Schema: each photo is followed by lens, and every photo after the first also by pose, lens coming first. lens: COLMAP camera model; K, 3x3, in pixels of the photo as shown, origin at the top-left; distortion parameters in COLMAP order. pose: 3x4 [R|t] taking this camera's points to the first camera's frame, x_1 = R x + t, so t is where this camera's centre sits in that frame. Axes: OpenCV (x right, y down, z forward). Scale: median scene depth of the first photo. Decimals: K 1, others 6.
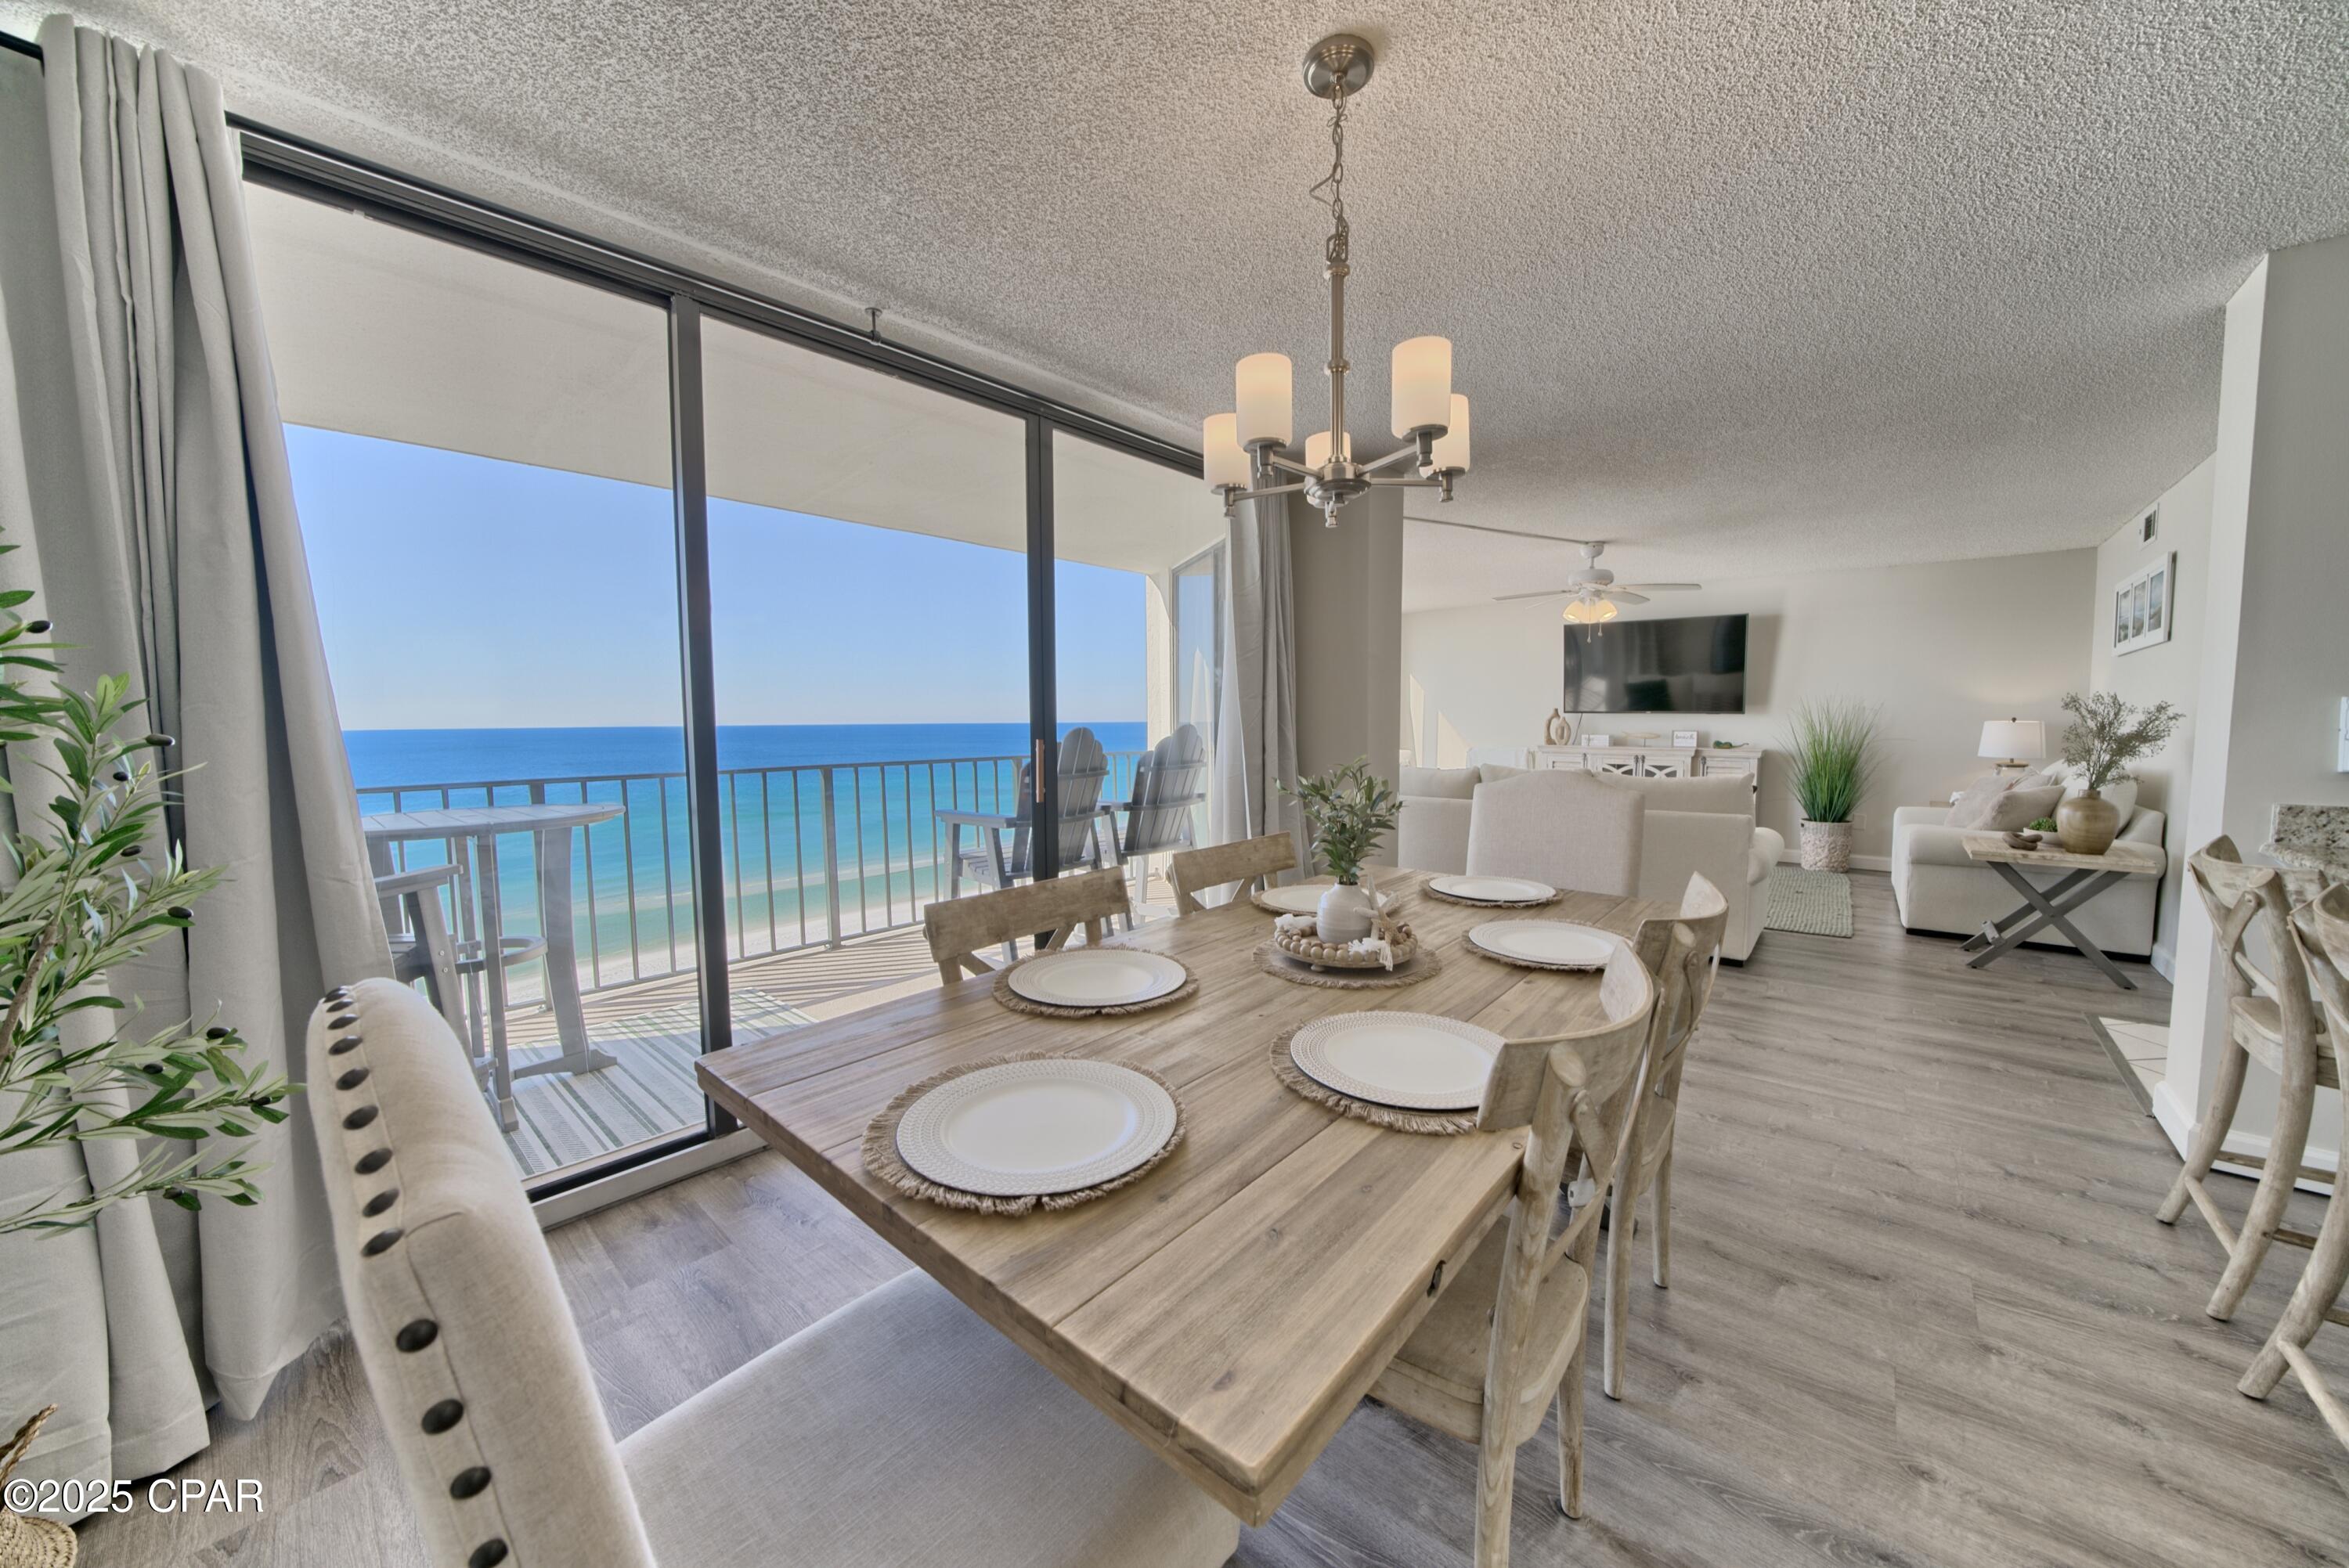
lens RADIAL K [[814.0, 0, 1177.1], [0, 814.0, 775.8], [0, 0, 1]] dist [-0.020850, 0.000386]
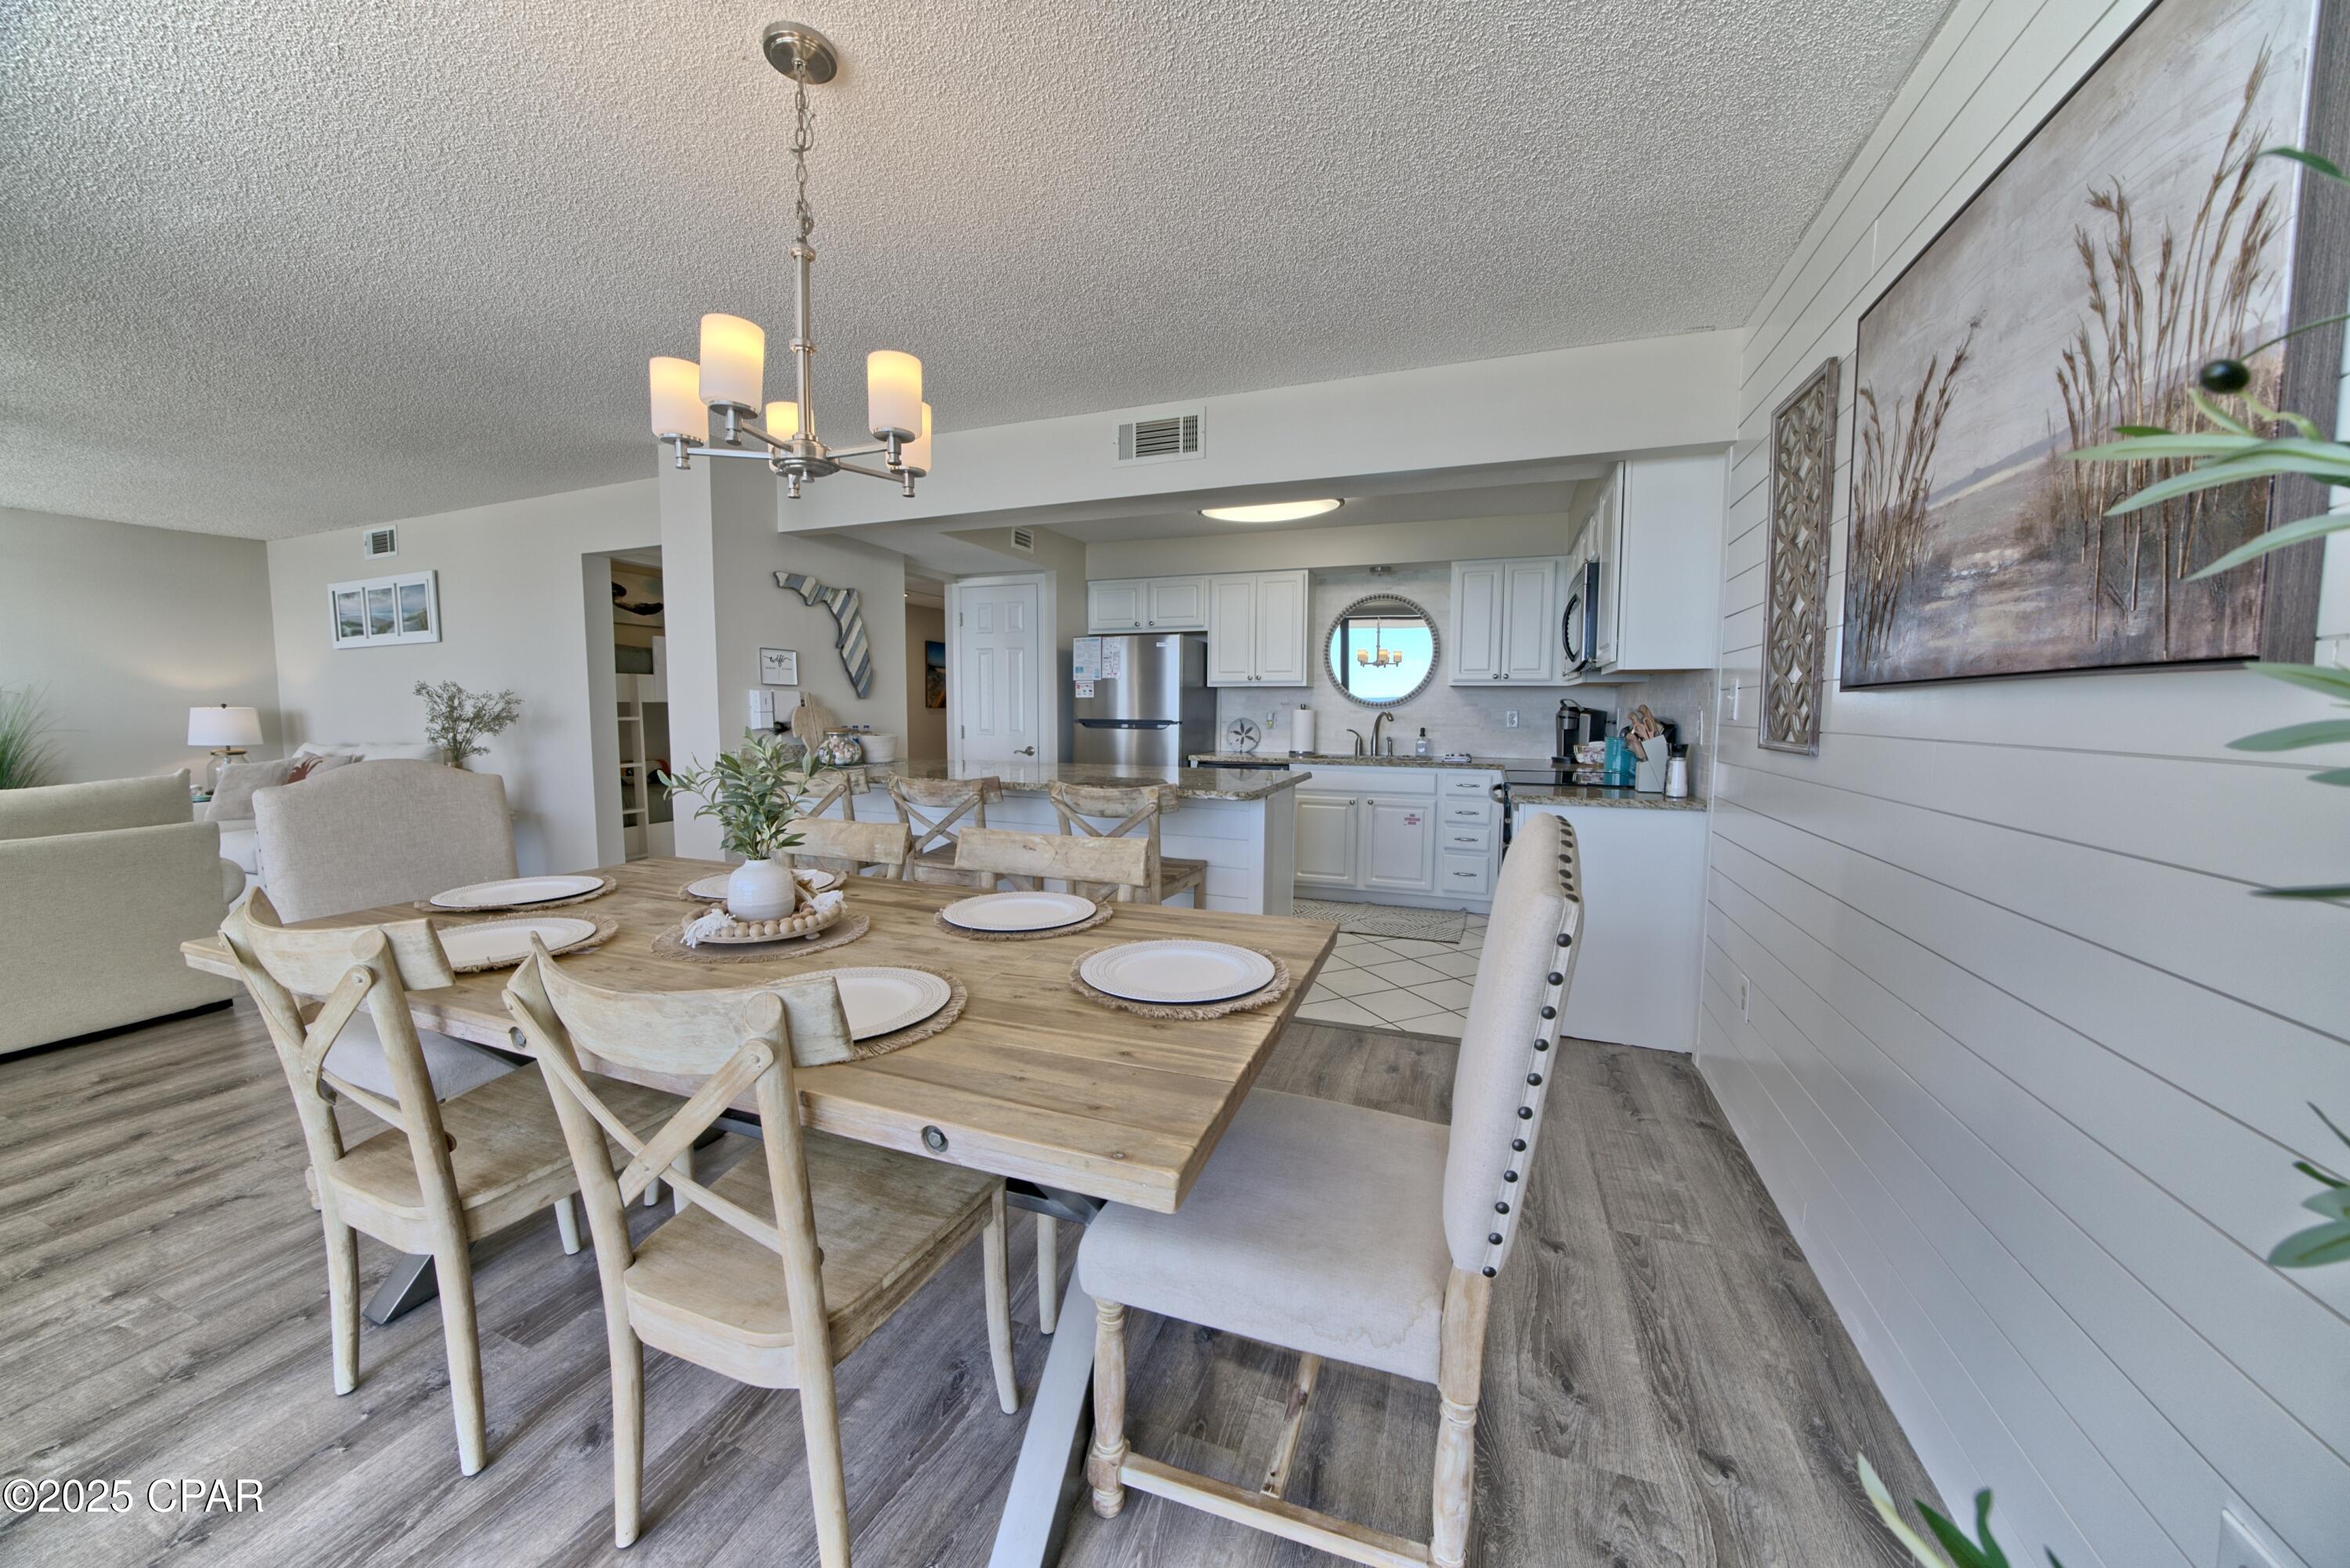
lens RADIAL K [[814.4, 0, 1177.7], [0, 814.4, 775.8], [0, 0, 1]] dist [-0.020850, 0.000386]
pose [[-0.353233, -0.073563, 0.932639, -0.396495], [0.066342, 0.992424, 0.103406, -0.014144], [-0.933180, 0.098400, -0.345676, 0.396785]]
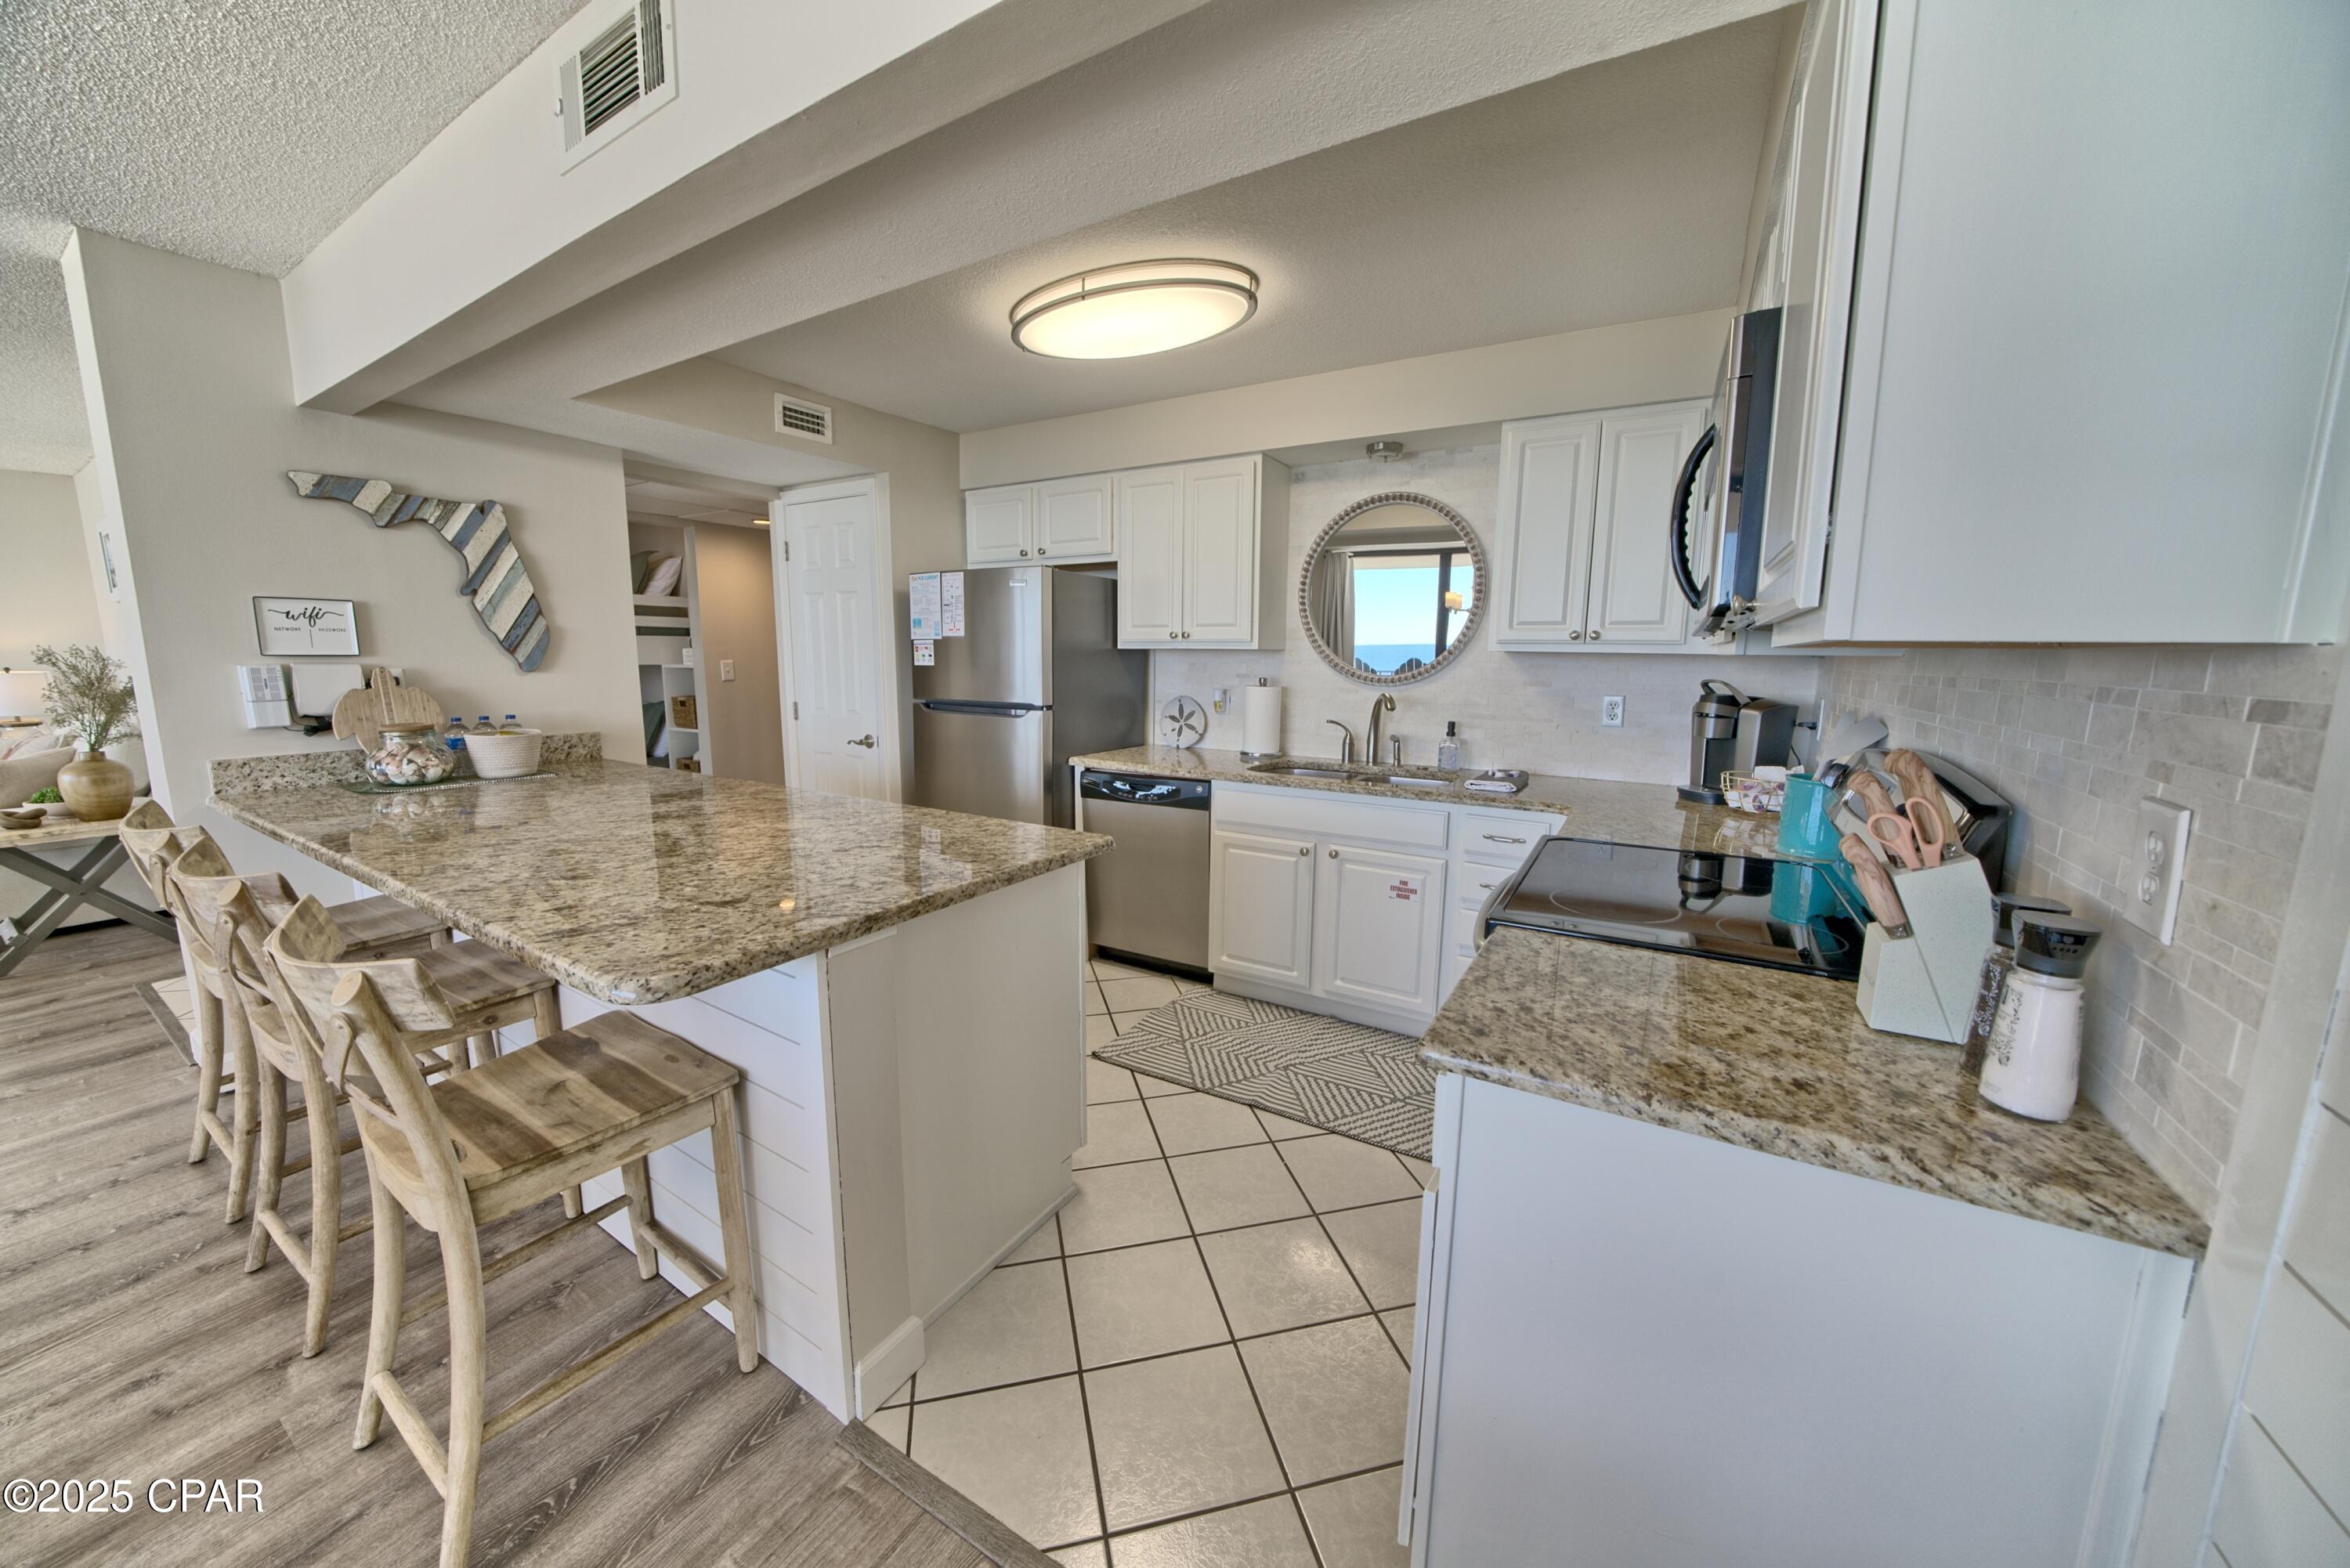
lens RADIAL K [[814.4, 0, 1177.7], [0, 814.4, 775.8], [0, 0, 1]] dist [-0.020850, 0.000386]
pose [[-0.182127, -0.143430, 0.972758, 0.024135], [0.064179, 0.985460, 0.157319, -0.016808], [-0.981178, 0.091083, -0.170273, -0.091053]]
